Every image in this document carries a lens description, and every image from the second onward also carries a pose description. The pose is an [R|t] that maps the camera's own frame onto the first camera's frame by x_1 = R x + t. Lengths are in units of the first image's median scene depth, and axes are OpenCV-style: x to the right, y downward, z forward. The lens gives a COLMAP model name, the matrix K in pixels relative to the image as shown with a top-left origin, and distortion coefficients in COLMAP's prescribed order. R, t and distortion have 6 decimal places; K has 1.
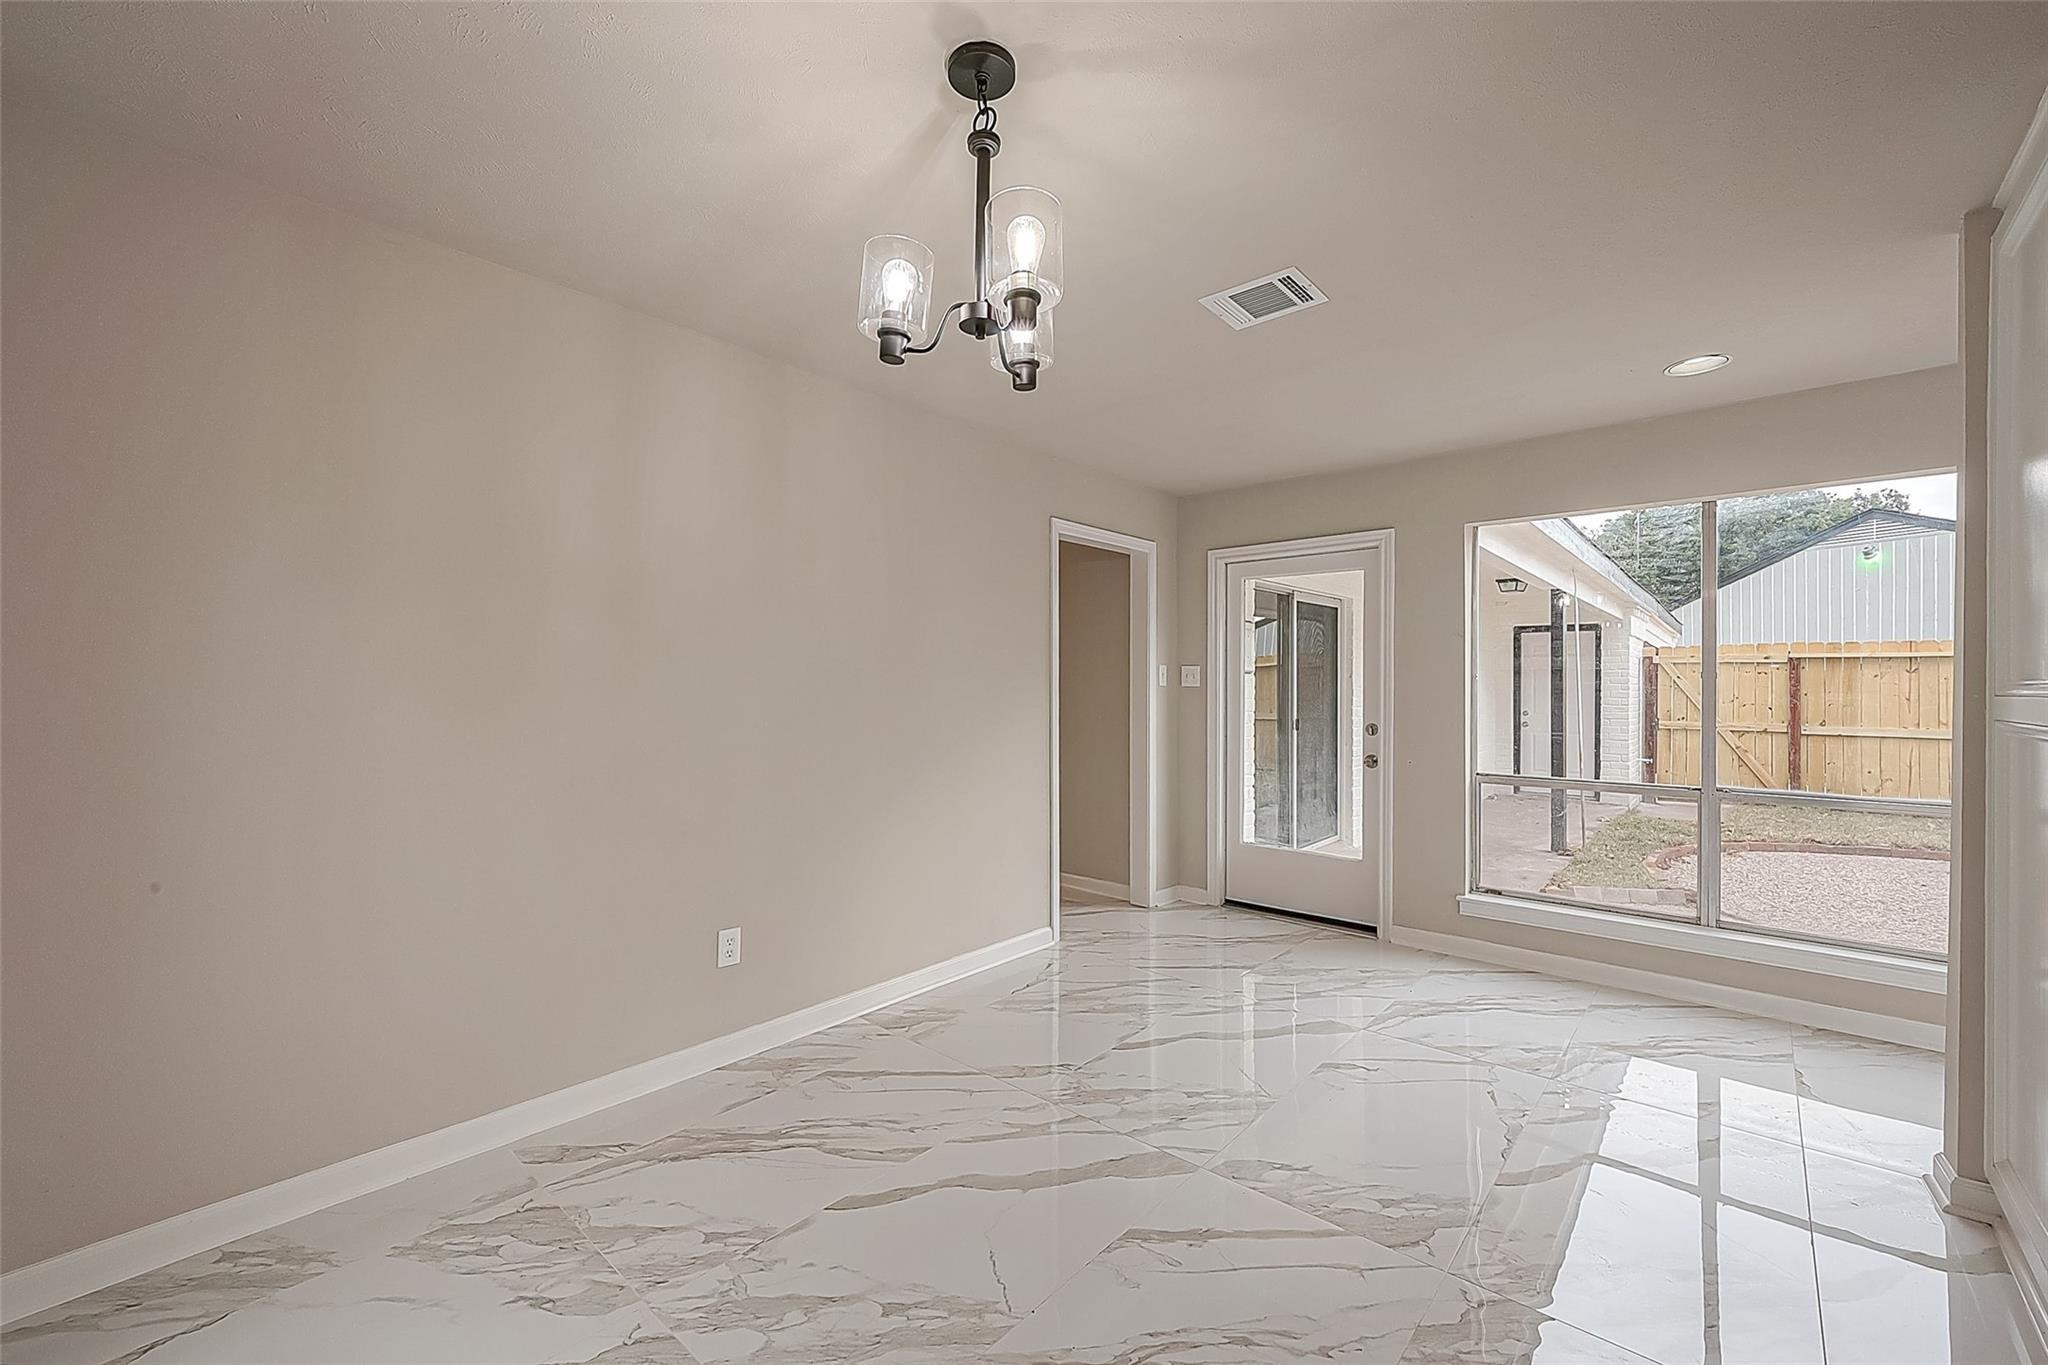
lens RADIAL K [[822.1, 0, 999.5], [0, 822.1, 690.4], [0, 0, 1]] dist [-0.001548, 0.000196]
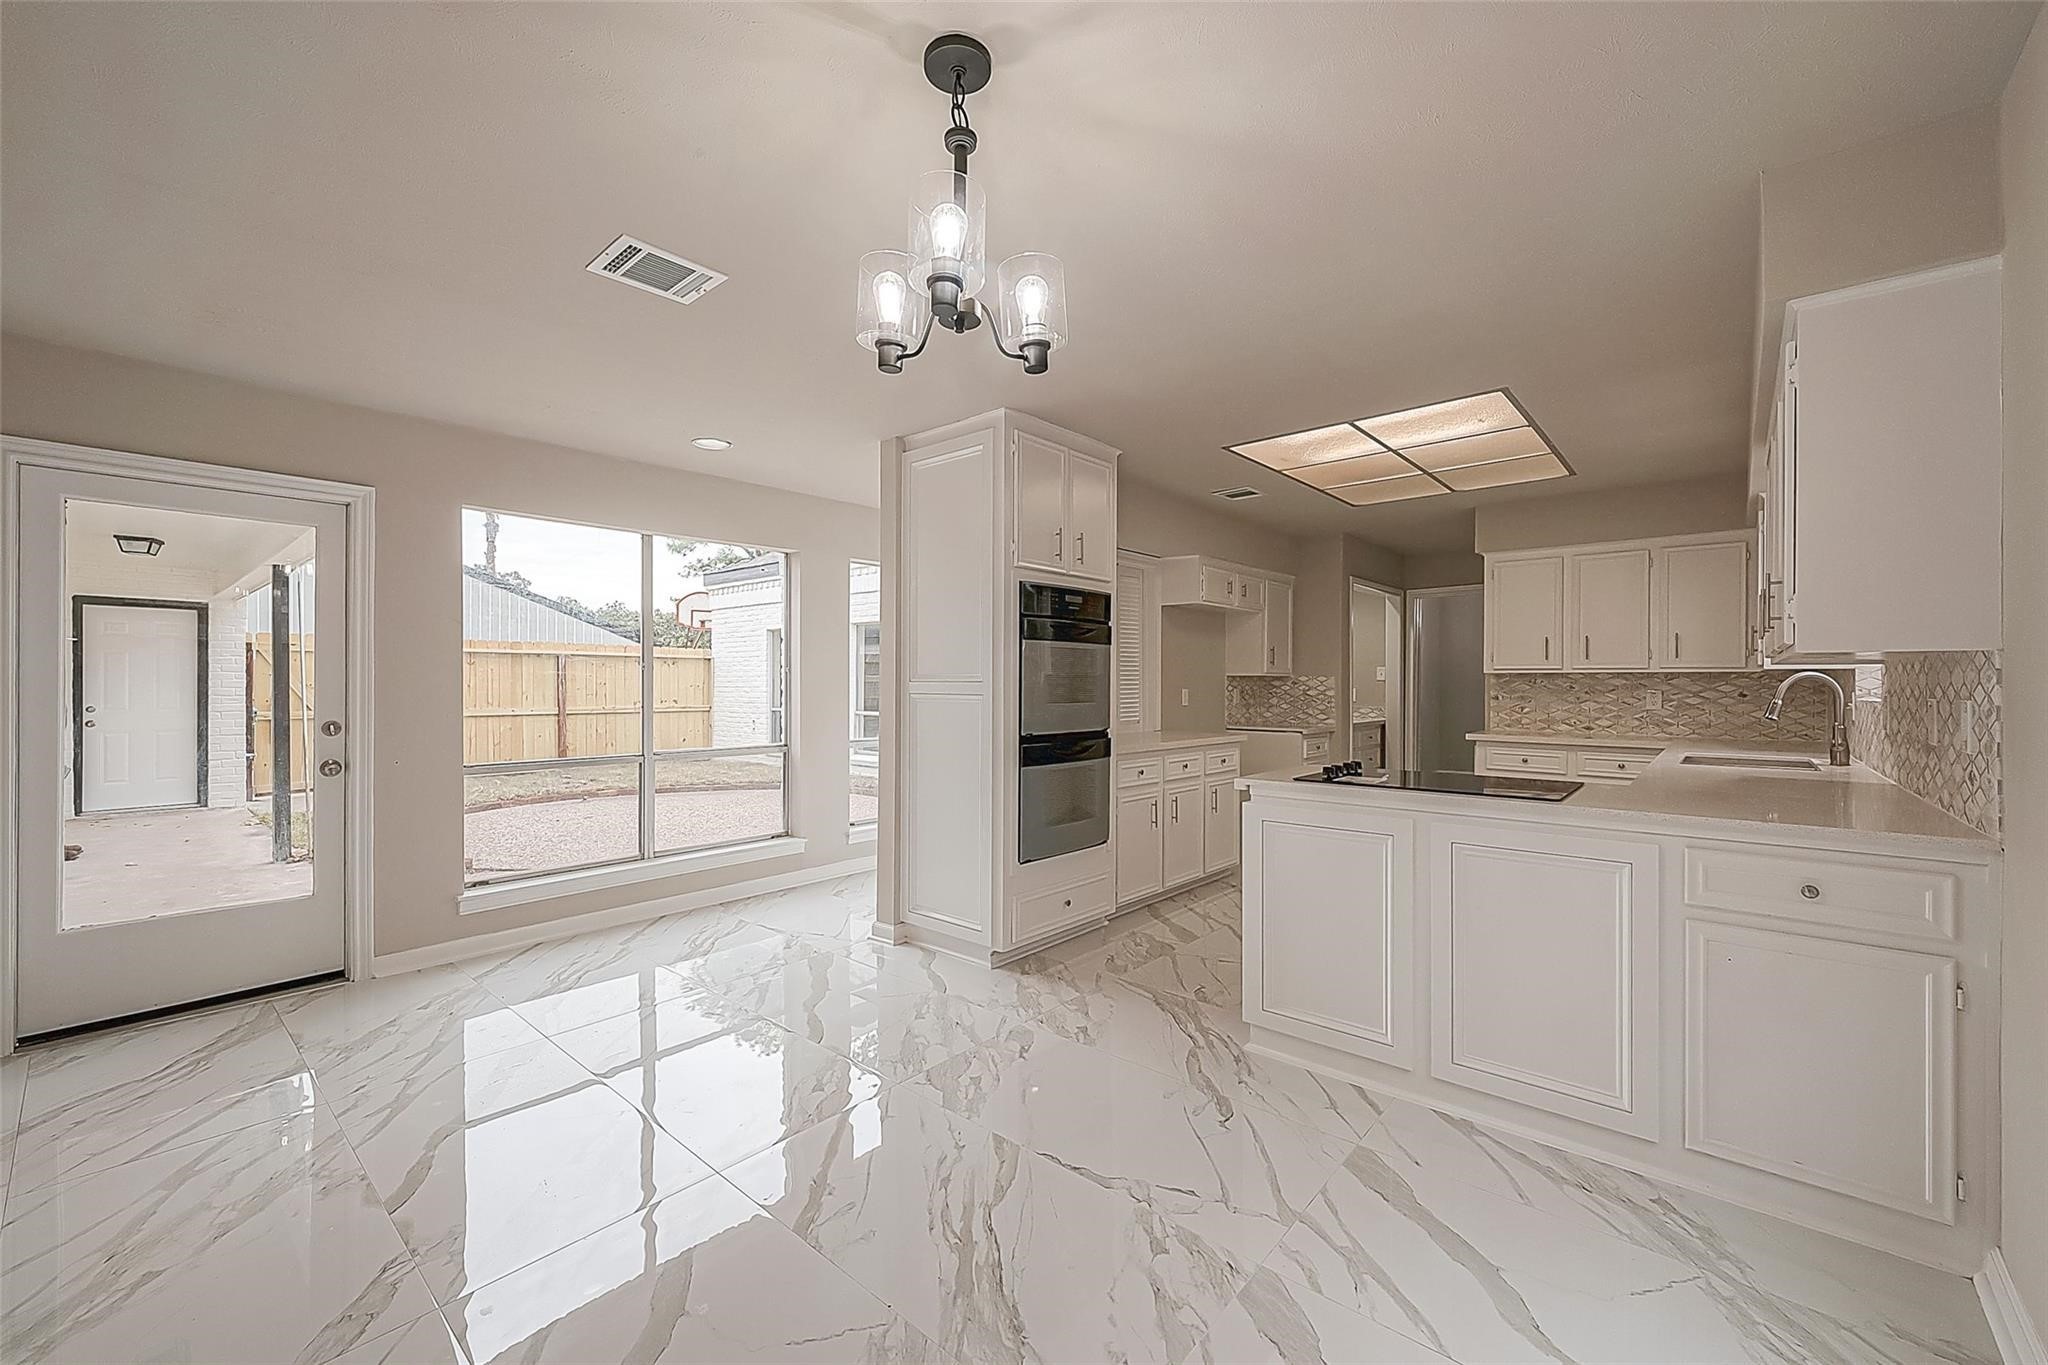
lens RADIAL K [[822.1, 0, 1036.0], [0, 822.1, 686.5], [0, 0, 1]] dist [-0.001548, 0.000196]
pose [[-0.040434, -0.008757, 0.999144, -0.436337], [0.000692, 0.999961, 0.008792, 0.000173], [-0.999182, 0.001047, -0.040427, 0.397123]]
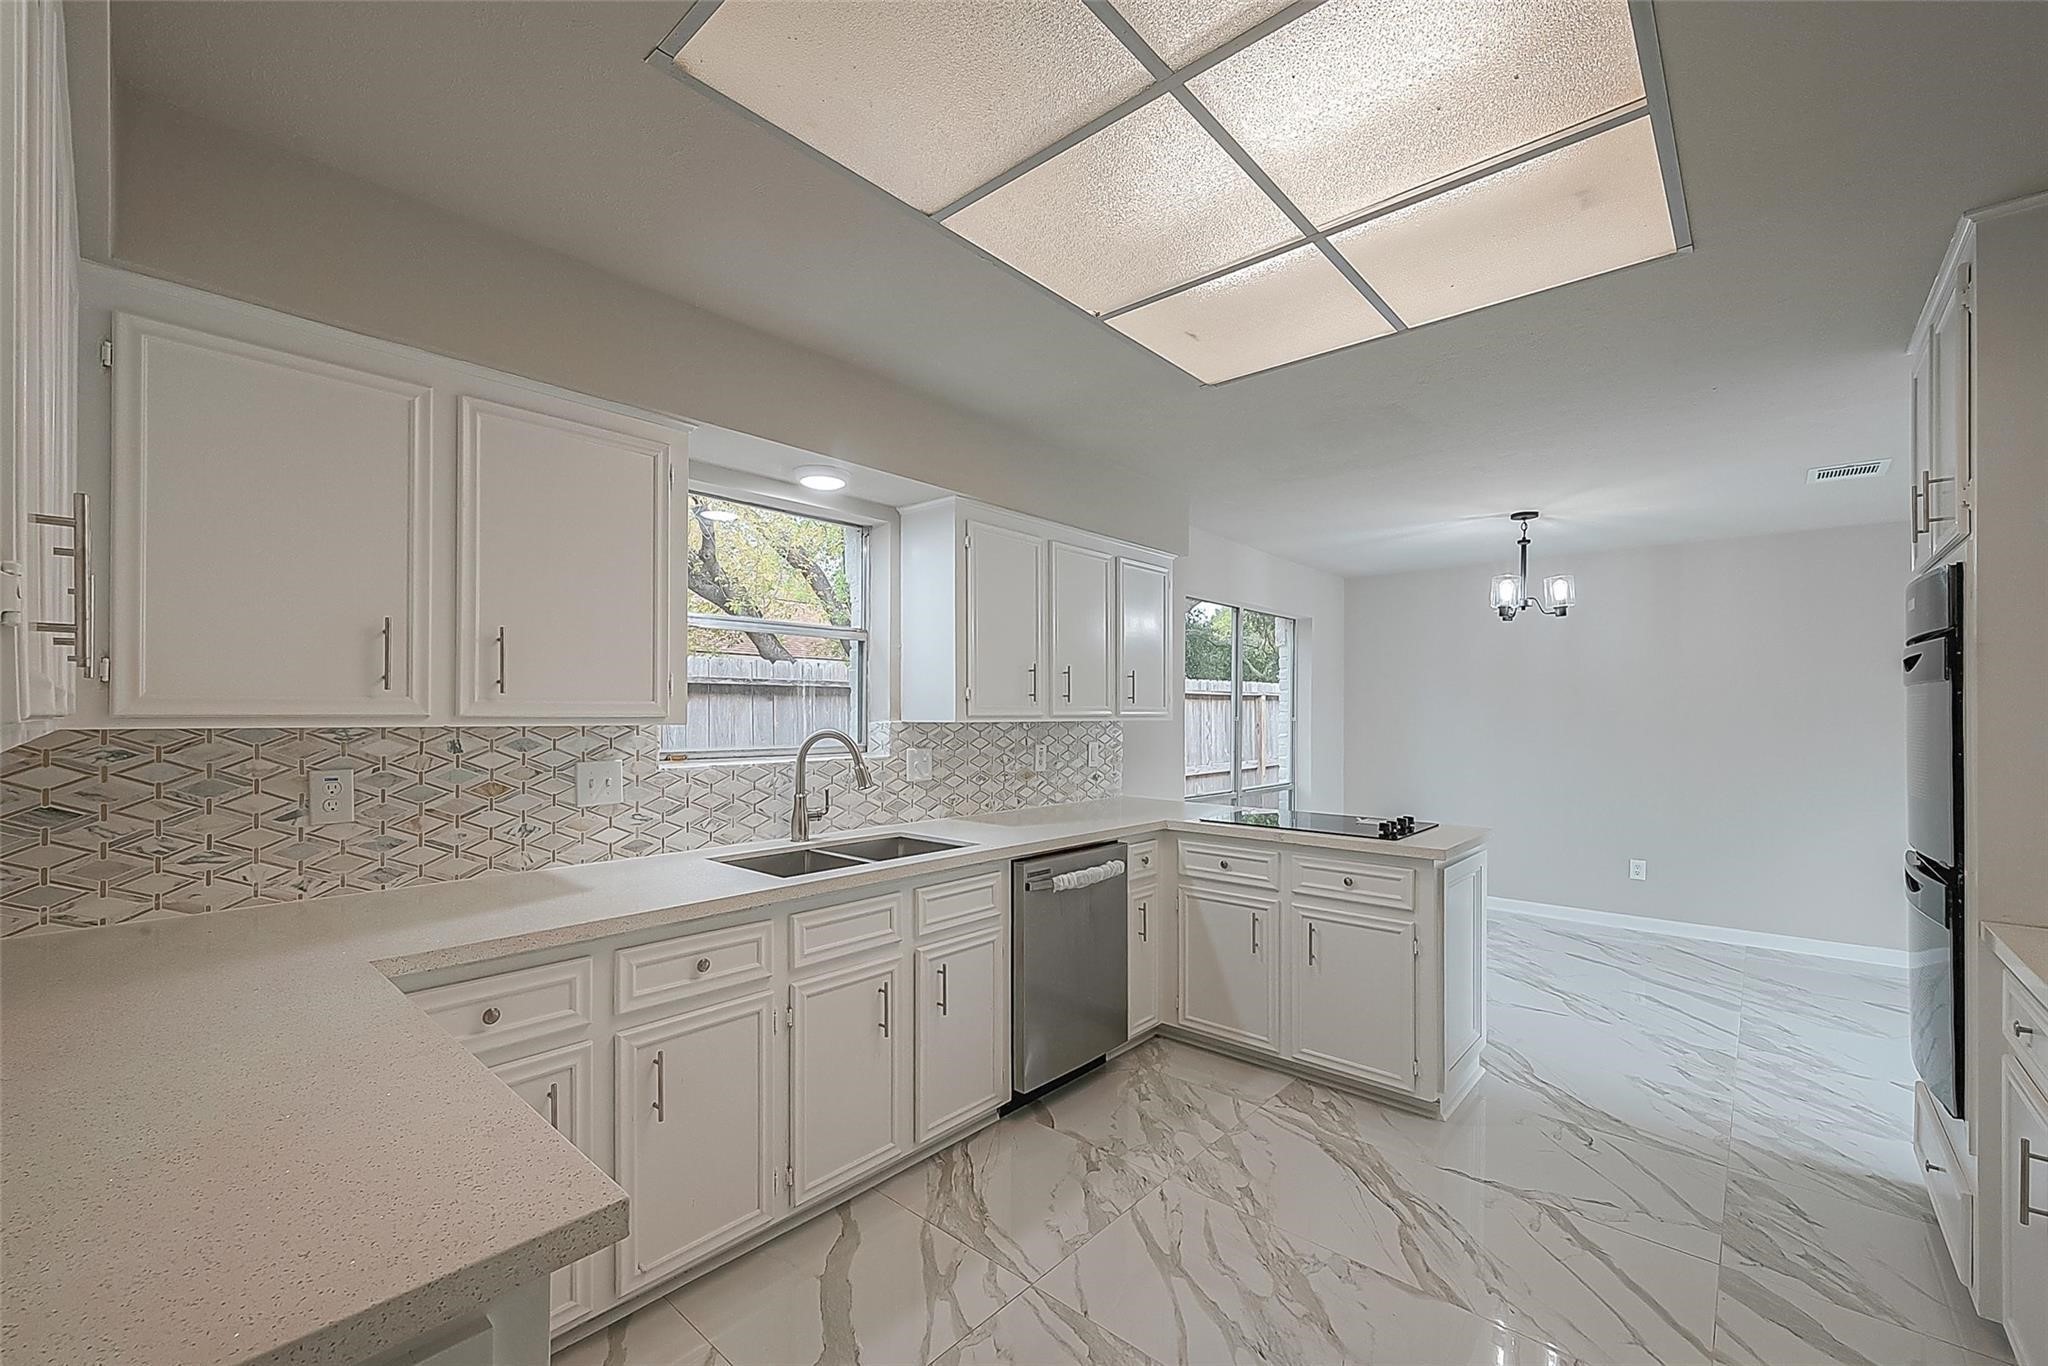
lens RADIAL K [[822.1, 0, 1008.5], [0, 822.1, 713.9], [0, 0, 1]] dist [-0.001548, 0.000196]
pose [[-0.002314, -0.002343, -0.999995, 1.184007], [-0.006289, 0.999978, -0.002328, -0.021091], [0.999978, 0.006284, -0.002329, -0.326041]]
